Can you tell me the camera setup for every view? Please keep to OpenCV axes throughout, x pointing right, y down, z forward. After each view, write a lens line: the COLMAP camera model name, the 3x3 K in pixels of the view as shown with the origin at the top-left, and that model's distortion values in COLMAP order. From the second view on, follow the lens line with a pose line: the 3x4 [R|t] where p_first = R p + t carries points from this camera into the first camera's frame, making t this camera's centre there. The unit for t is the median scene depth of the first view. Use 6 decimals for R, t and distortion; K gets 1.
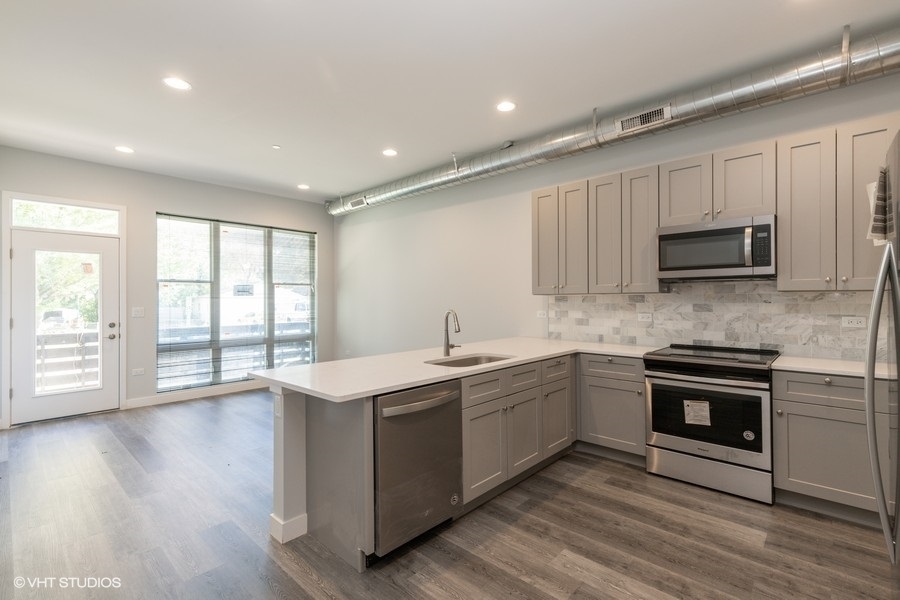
lens RADIAL K [[410.6, 0, 449.8], [0, 410.6, 295.8], [0, 0, 1]] dist [0.001570, 0.001007]
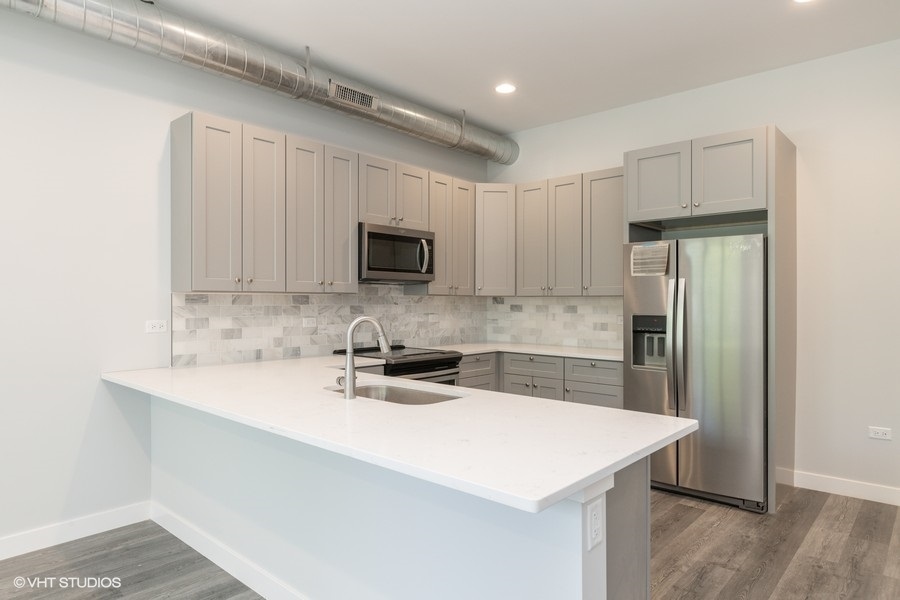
lens RADIAL K [[553.8, 0, 452.2], [0, 553.8, 301.2], [0, 0, 1]] dist [0.002394, 0.000360]
pose [[-0.025415, 0.004784, 0.999666, -0.779225], [-0.012762, 0.999906, -0.005109, 0.014057], [-0.999596, -0.012887, -0.025351, 0.881099]]
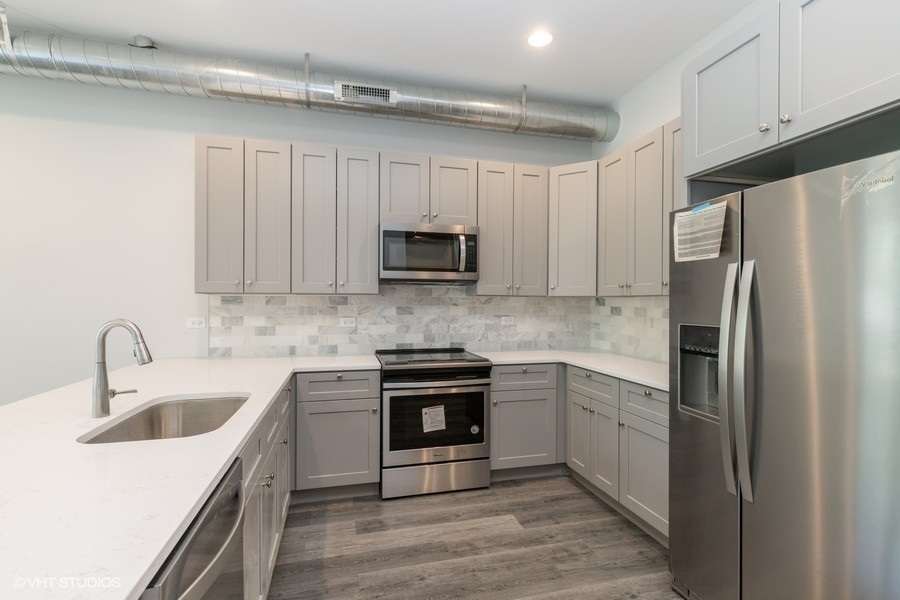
lens RADIAL K [[436.6, 0, 454.1], [0, 436.6, 301.4], [0, 0, 1]] dist [0.010136, -0.000107]
pose [[0.532315, 0.007909, 0.846509, -0.226085], [-0.014594, 0.999893, -0.000166, 0.005982], [-0.846420, -0.012266, 0.532374, 0.376488]]
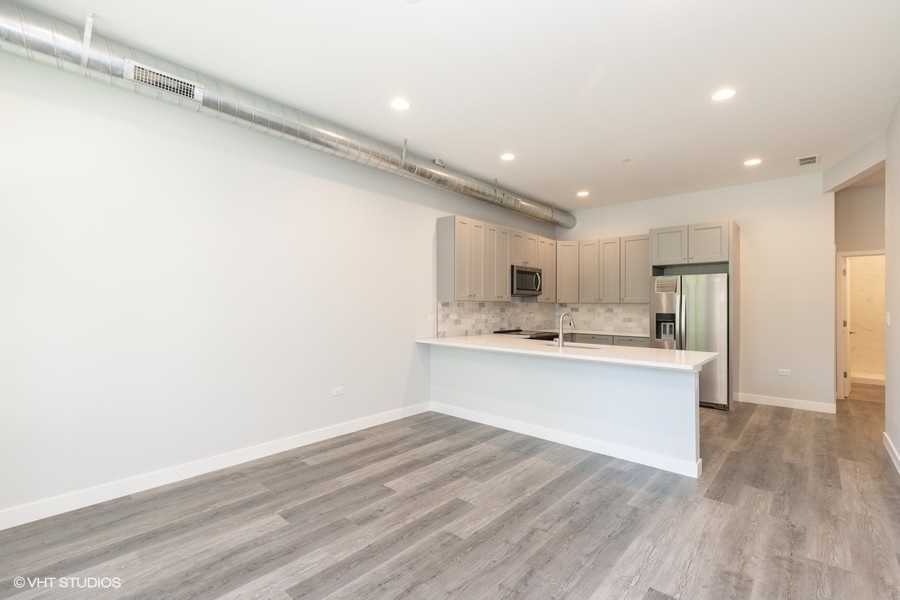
lens RADIAL K [[410.6, 0, 446.0], [0, 410.6, 304.0], [0, 0, 1]] dist [0.001570, 0.001007]
pose [[-0.015988, 0.008271, 0.999838, -1.343691], [-0.015176, 0.999849, -0.008514, 0.022933], [-0.999757, -0.015309, -0.015860, 1.402649]]
